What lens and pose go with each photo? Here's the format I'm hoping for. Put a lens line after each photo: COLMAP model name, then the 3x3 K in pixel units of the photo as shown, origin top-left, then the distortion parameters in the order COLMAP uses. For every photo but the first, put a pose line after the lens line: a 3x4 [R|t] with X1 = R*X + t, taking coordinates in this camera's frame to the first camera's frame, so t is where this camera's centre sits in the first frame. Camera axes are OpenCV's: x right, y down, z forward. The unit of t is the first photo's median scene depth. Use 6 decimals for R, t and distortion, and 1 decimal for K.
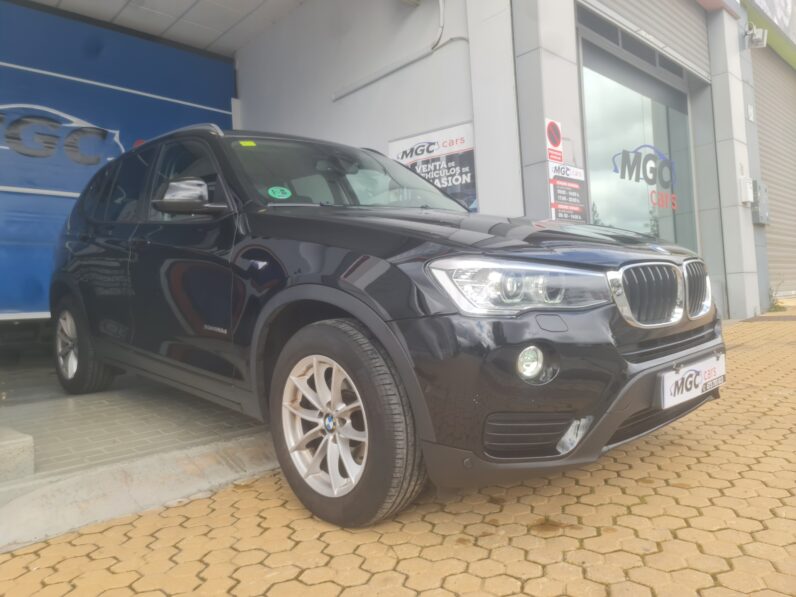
lens RADIAL K [[583.0, 0, 398.0], [0, 583.0, 298.5], [0, 0, 1]] dist [0.050300, -0.006894]
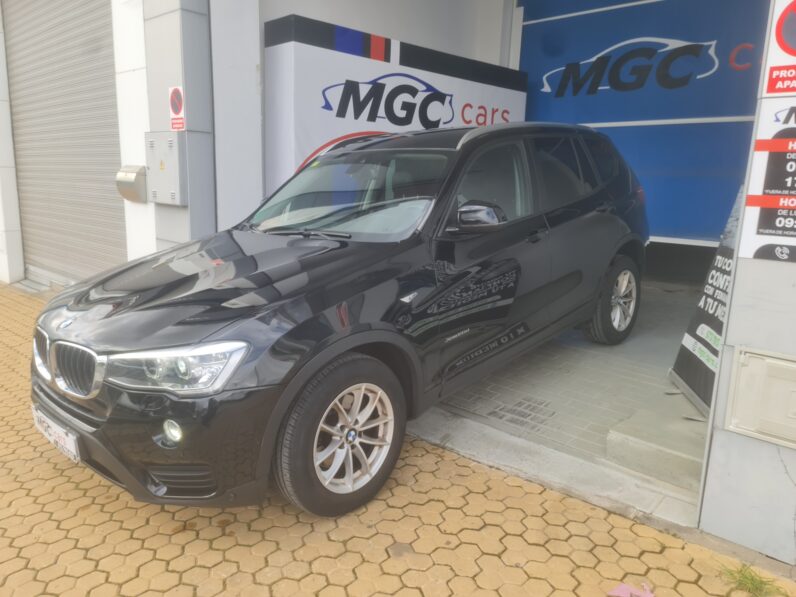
lens RADIAL K [[583.0, 0, 398.0], [0, 583.0, 298.5], [0, 0, 1]] dist [0.050300, -0.006894]
pose [[0.055684, 0.263400, -0.963078, 0.634200], [-0.017276, 0.964685, 0.262841, -0.180283], [0.998299, 0.002002, 0.058268, 0.623929]]
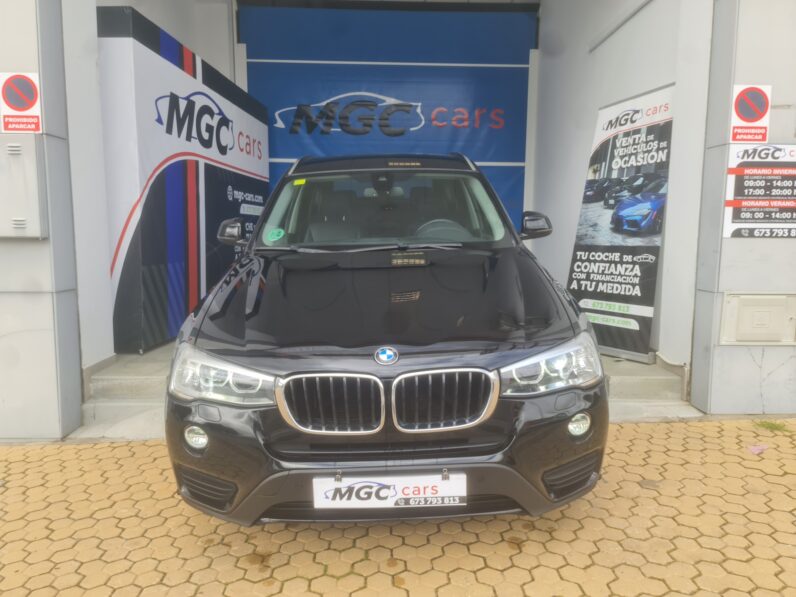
lens RADIAL K [[583.0, 0, 398.0], [0, 583.0, 298.5], [0, 0, 1]] dist [0.050300, -0.006894]
pose [[0.733691, 0.148209, -0.663123, 0.427058], [-0.041067, 0.983810, 0.174445, -0.137472], [0.678241, -0.100757, 0.727899, 0.117528]]
